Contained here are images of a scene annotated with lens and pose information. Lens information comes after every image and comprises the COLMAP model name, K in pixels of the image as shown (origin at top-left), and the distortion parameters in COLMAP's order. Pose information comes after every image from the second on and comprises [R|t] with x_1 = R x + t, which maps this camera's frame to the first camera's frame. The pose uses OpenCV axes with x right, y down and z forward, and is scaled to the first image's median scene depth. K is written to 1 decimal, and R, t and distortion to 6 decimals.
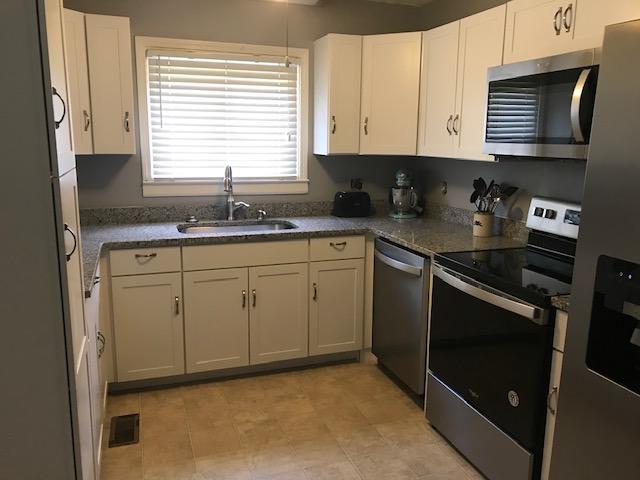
lens RADIAL K [[522.2, 0, 311.5], [0, 522.2, 239.1], [0, 0, 1]] dist [-0.005043, -0.008915]
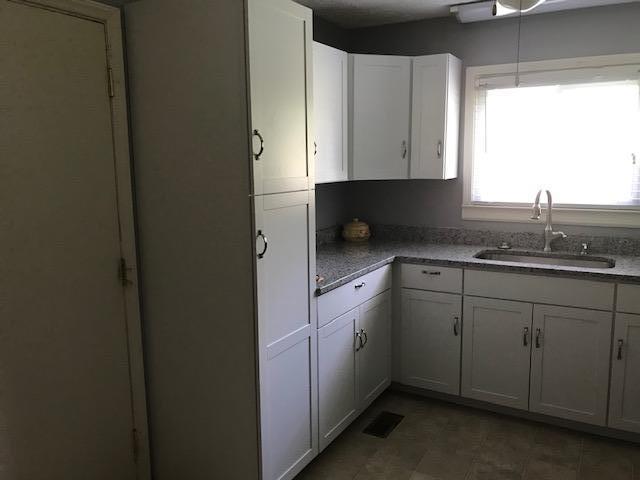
lens RADIAL K [[522.2, 0, 311.5], [0, 522.2, 239.1], [0, 0, 1]] dist [-0.005043, -0.008915]
pose [[0.647154, 0.091743, -0.756819, 0.291711], [-0.126671, 0.991873, 0.011921, -0.016867], [0.751762, 0.088152, 0.653516, 0.099024]]
